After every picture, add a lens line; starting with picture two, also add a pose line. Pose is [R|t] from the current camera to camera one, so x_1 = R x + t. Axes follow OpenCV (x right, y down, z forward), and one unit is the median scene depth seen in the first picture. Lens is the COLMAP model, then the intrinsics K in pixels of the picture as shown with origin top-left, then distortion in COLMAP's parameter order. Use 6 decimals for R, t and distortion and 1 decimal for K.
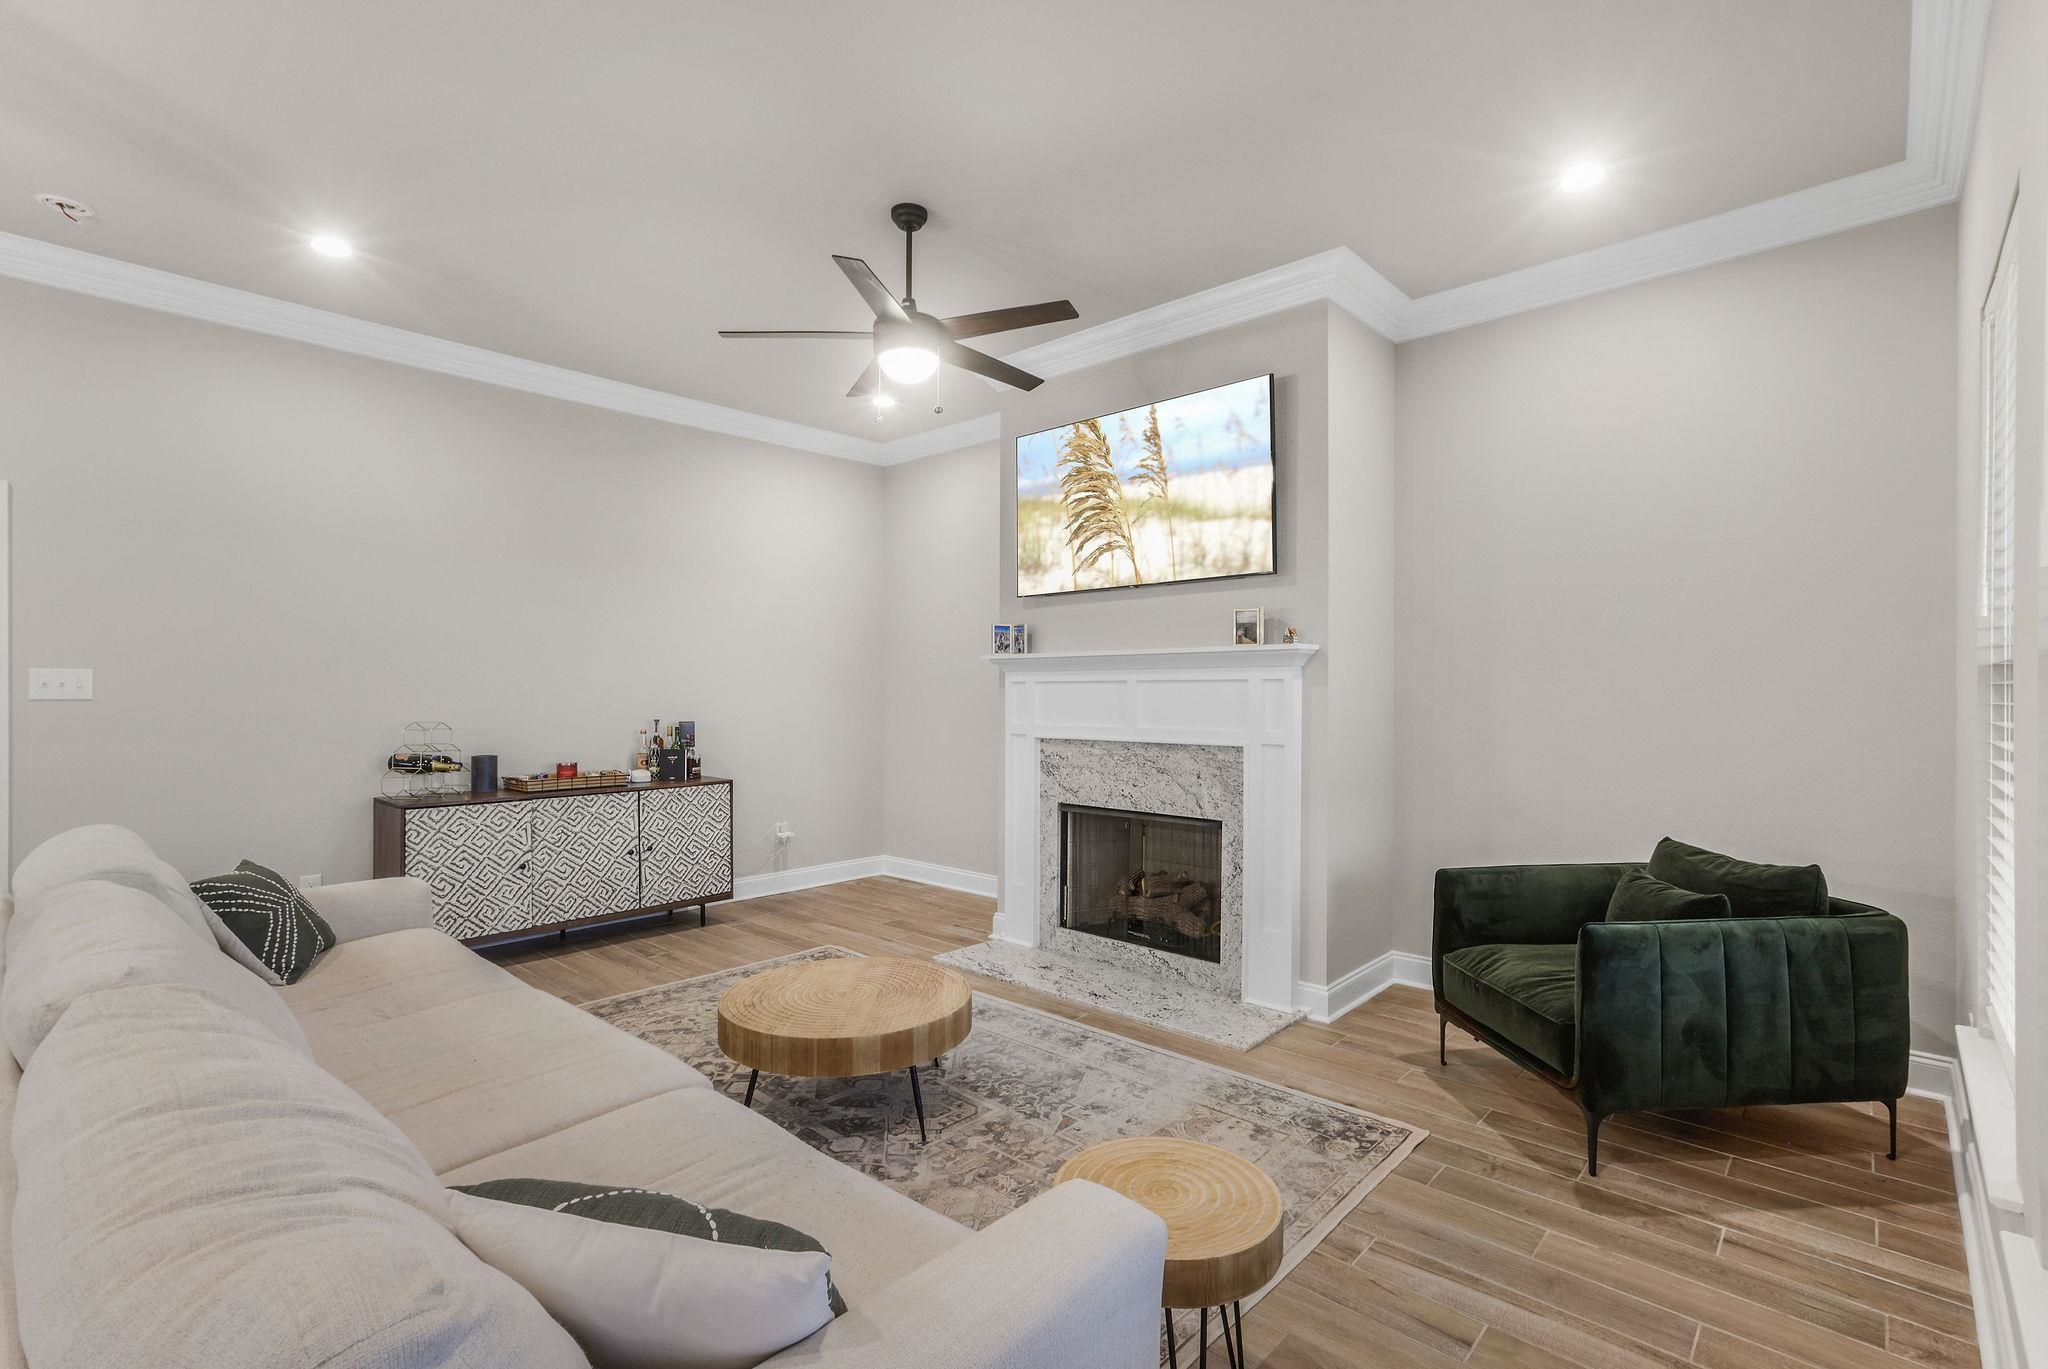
lens RADIAL K [[931.7, 0, 1090.0], [0, 931.7, 681.5], [0, 0, 1]] dist [-0.033371, 0.005884]
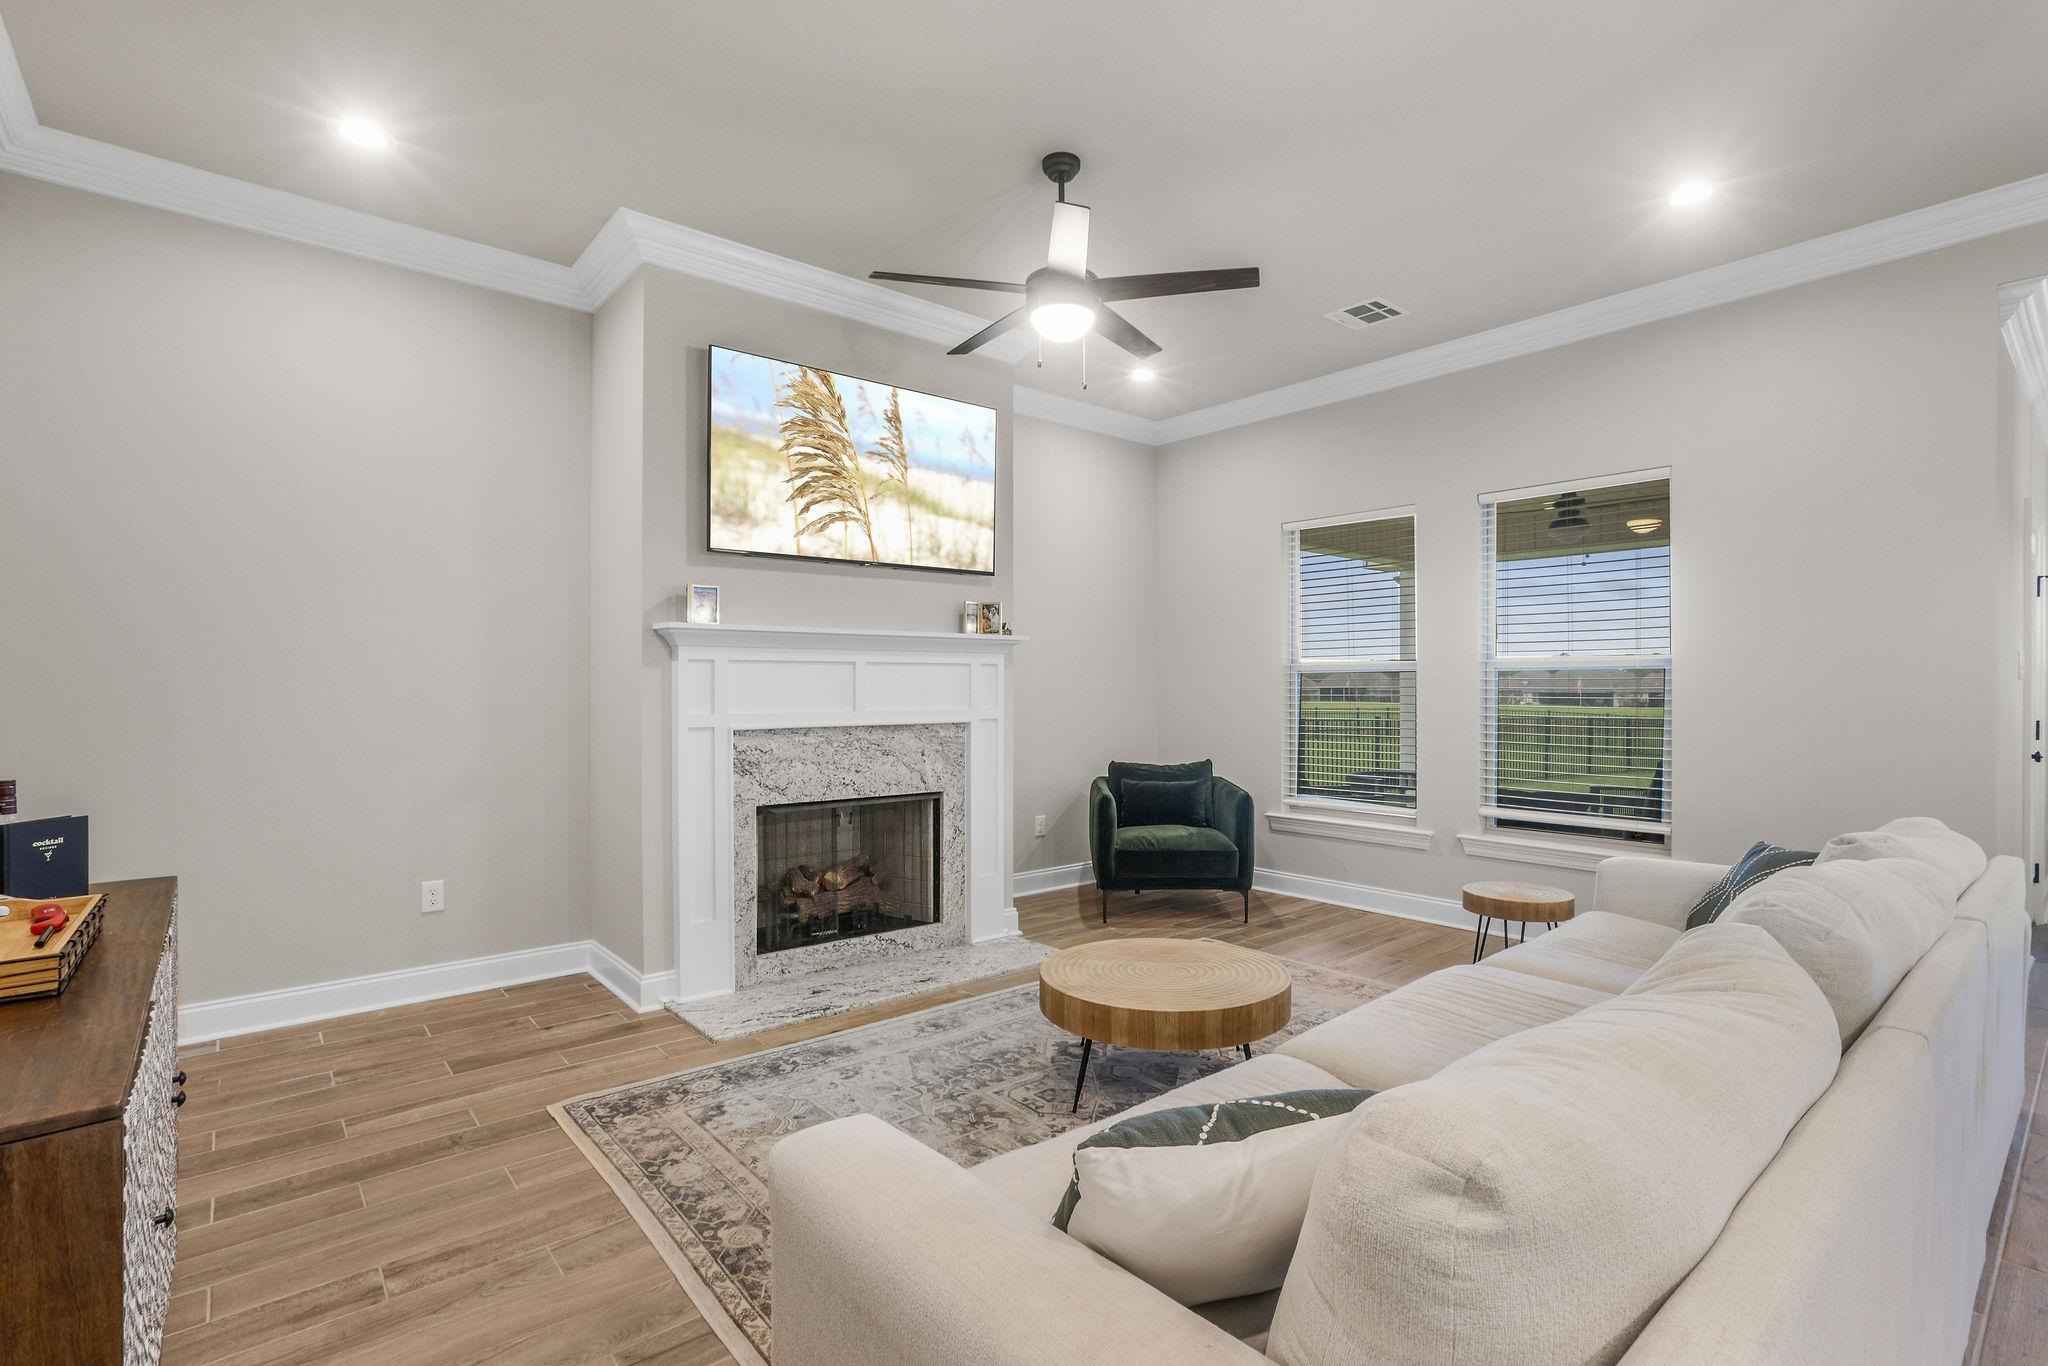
lens RADIAL K [[931.7, 0, 1037.4], [0, 931.7, 666.0], [0, 0, 1]] dist [-0.033371, 0.005884]
pose [[0.165951, 0.017555, 0.985978, -0.861470], [-0.005831, 0.999842, -0.016820, 0.019144], [-0.986117, -0.002958, 0.166027, 0.654254]]
